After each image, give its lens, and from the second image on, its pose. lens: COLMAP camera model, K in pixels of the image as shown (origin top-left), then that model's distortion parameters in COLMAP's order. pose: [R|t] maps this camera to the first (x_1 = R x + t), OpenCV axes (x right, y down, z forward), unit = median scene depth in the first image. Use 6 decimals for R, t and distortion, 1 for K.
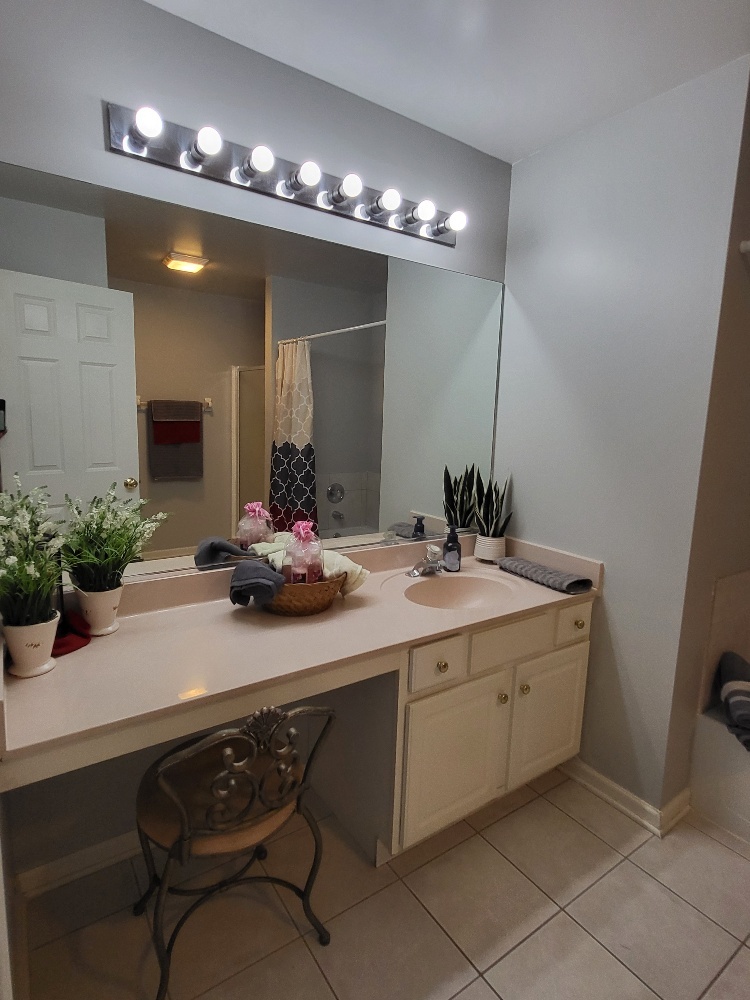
lens RADIAL K [[524.0, 0, 369.4], [0, 524.0, 489.8], [0, 0, 1]] dist [-0.000048, -0.000001]
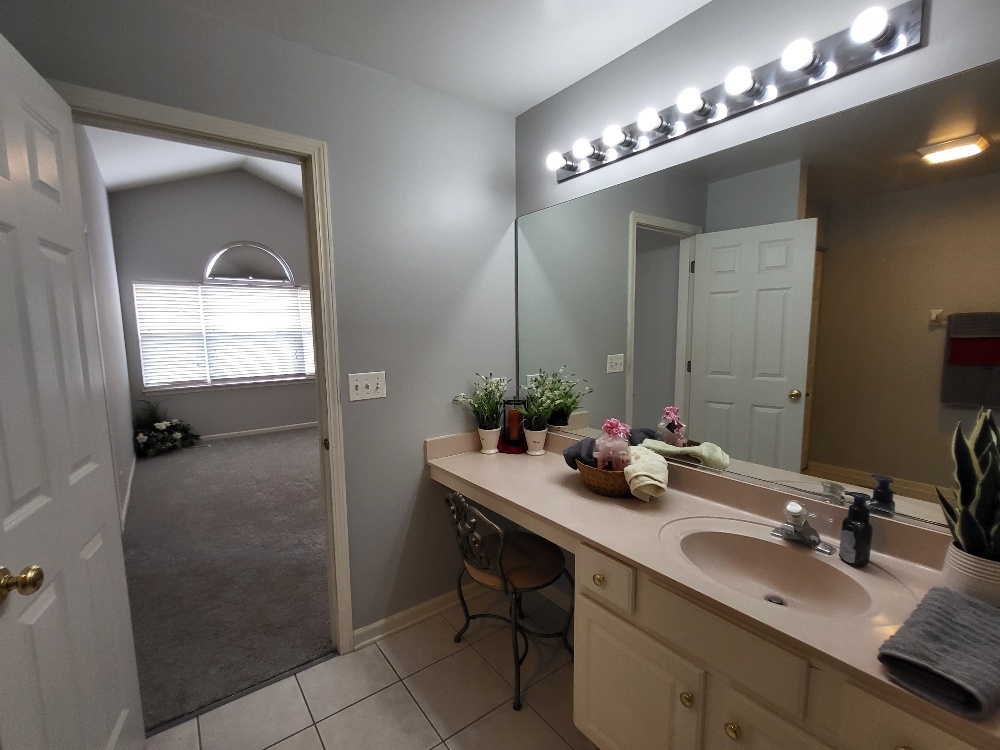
lens RADIAL K [[450.8, 0, 504.1], [0, 450.8, 392.6], [0, 0, 1]] dist [0.000697, 0.000171]
pose [[0.054428, 0.108032, -0.992656, 0.767472], [-0.127134, 0.986789, 0.100423, -0.060344], [0.990391, 0.120735, 0.067444, 0.593446]]
